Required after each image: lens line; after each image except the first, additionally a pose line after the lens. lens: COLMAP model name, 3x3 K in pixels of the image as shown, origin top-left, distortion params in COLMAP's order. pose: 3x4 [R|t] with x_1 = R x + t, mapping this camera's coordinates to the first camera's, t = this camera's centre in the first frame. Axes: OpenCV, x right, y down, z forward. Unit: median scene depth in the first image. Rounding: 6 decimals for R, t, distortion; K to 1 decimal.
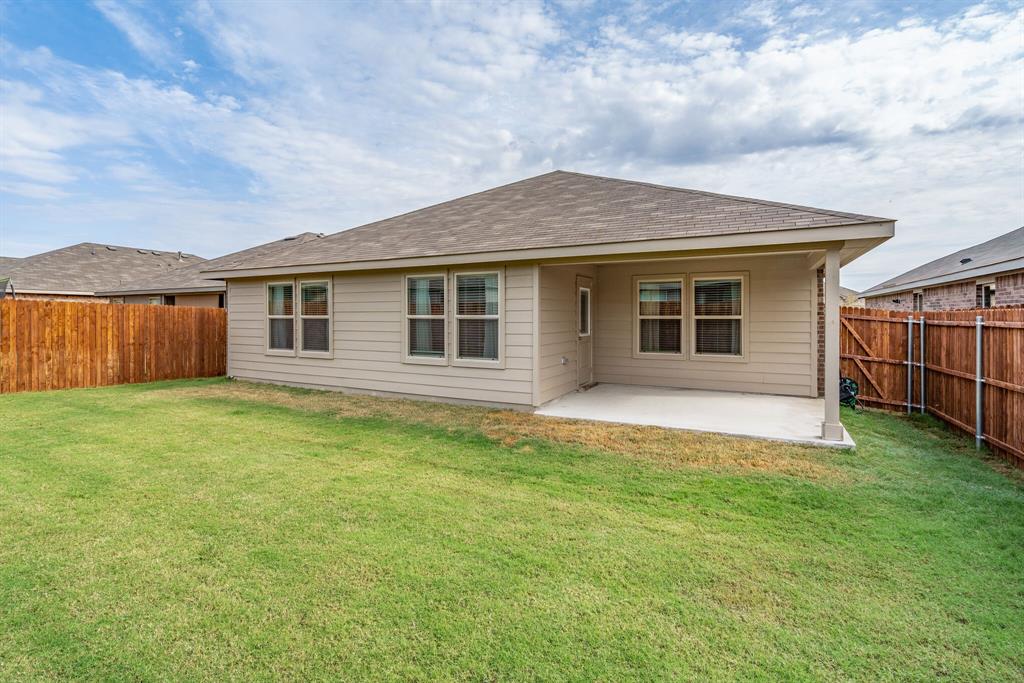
lens RADIAL K [[476.6, 0, 497.3], [0, 476.6, 315.5], [0, 0, 1]] dist [-0.002258, 0.000156]
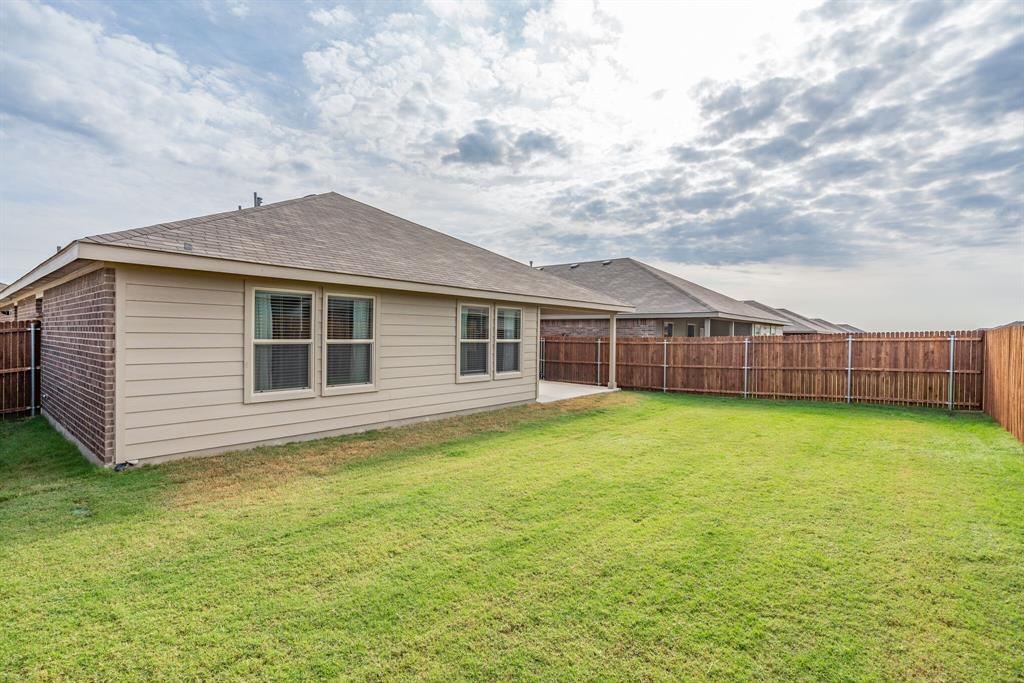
lens RADIAL K [[476.6, 0, 507.1], [0, 476.6, 344.5], [0, 0, 1]] dist [-0.002258, 0.000156]
pose [[0.207713, -0.007151, 0.978164, -1.108289], [-0.000628, 0.999972, 0.007444, 0.002892], [-0.978190, -0.002161, 0.207703, 0.593825]]
